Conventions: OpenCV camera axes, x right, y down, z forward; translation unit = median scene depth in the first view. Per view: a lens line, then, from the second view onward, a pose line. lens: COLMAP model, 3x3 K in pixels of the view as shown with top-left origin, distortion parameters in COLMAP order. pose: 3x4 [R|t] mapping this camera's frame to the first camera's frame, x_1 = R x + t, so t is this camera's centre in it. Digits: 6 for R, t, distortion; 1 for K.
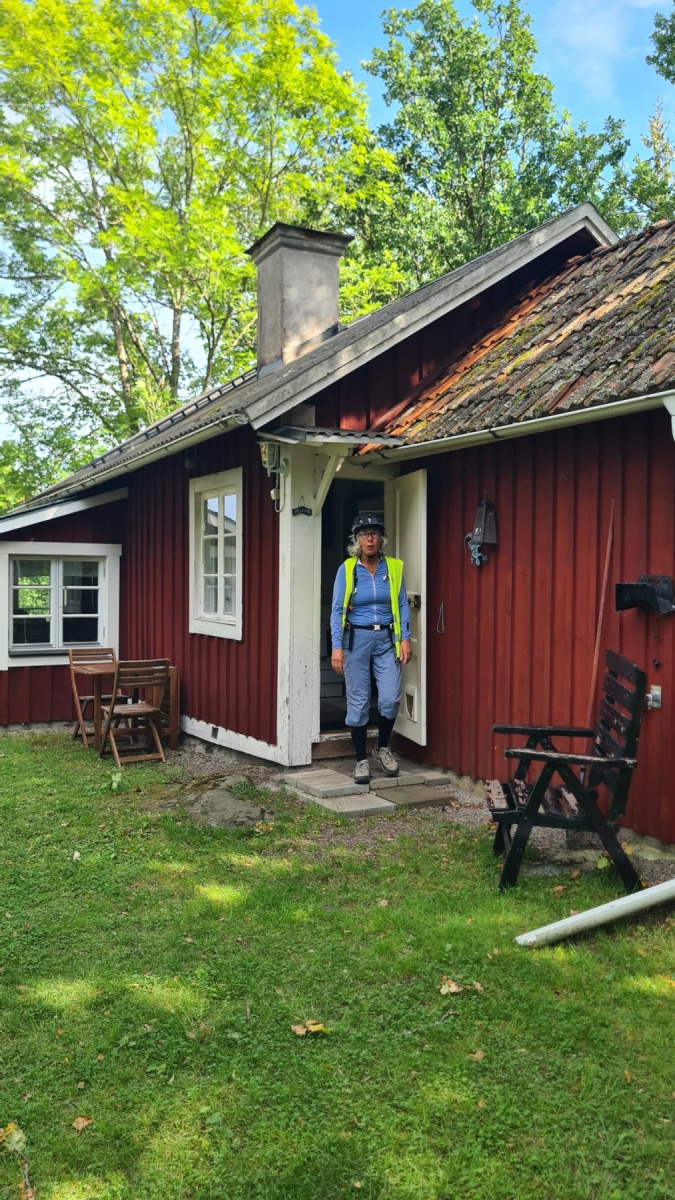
lens RADIAL K [[887.0, 0, 339.6], [0, 887.0, 590.7], [0, 0, 1]] dist [0.025220, -0.002355]
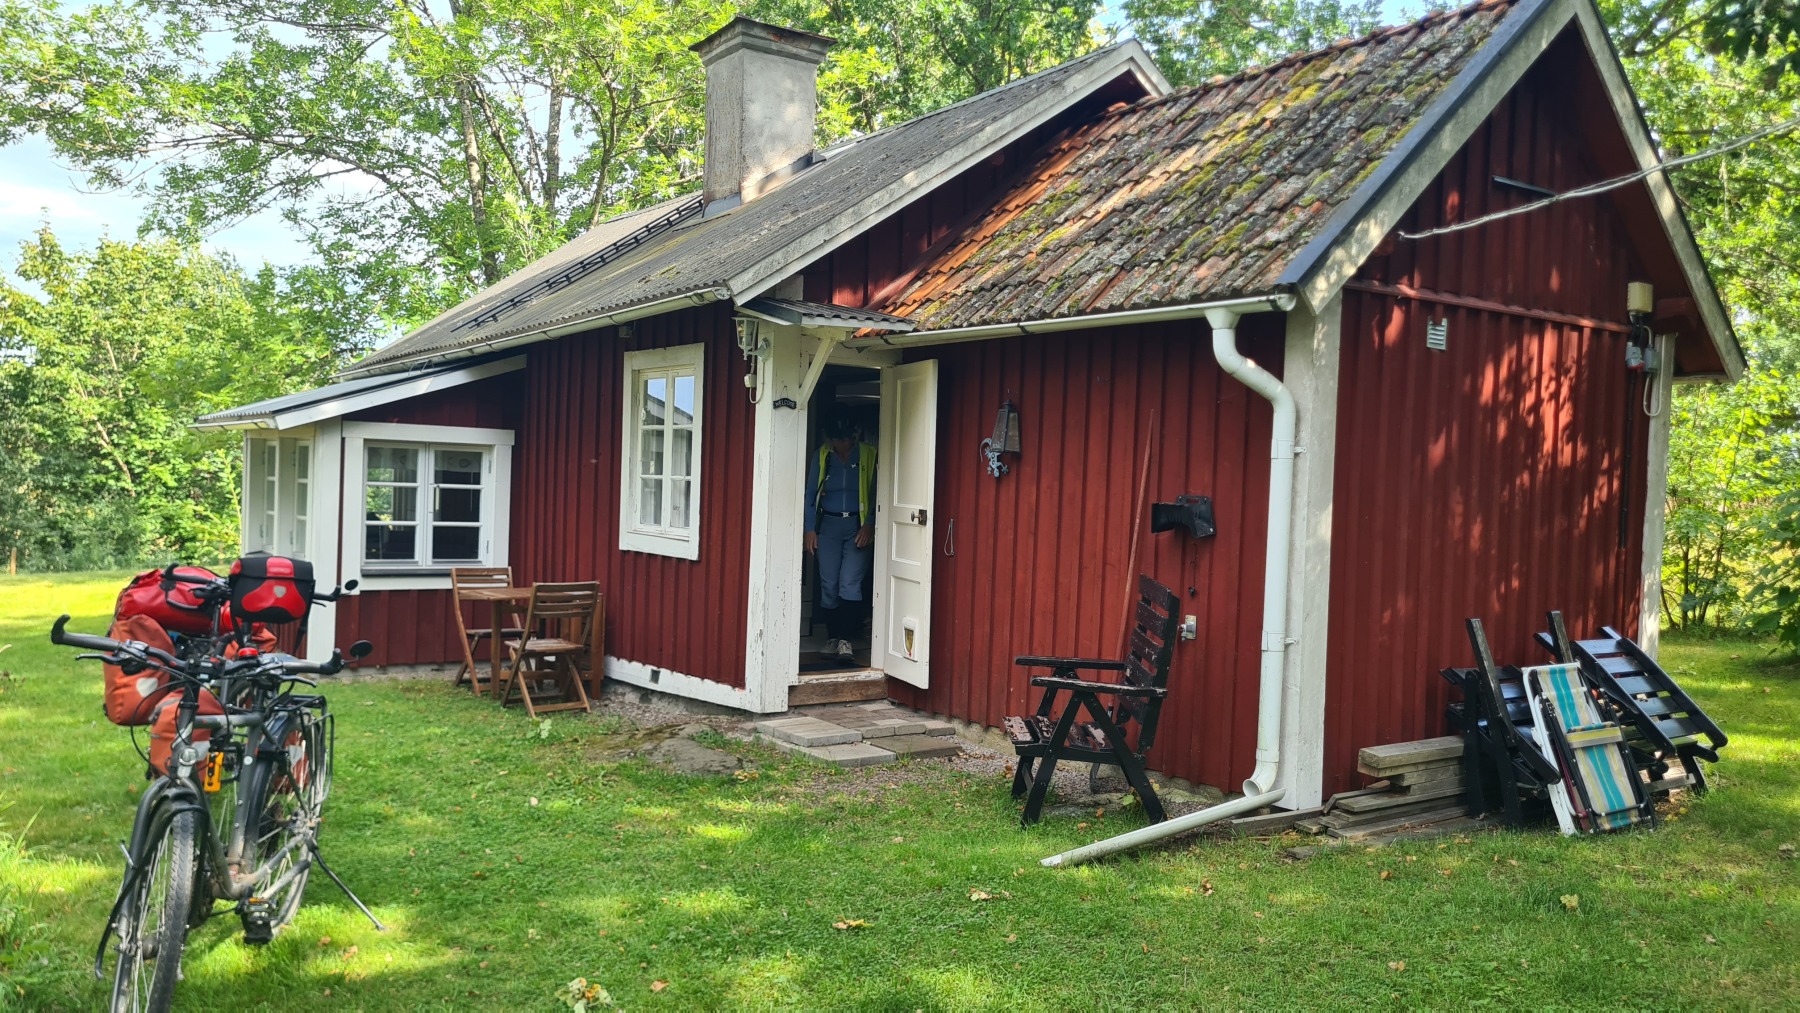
lens RADIAL K [[1330.5, 0, 897.3], [0, 1330.5, 516.2], [0, 0, 1]] dist [0.025220, -0.002355]
pose [[0.993924, 0.025318, 0.107119, -0.070409], [-0.026767, 0.999568, 0.012116, -0.003174], [-0.106766, -0.014910, 0.994172, -0.245247]]
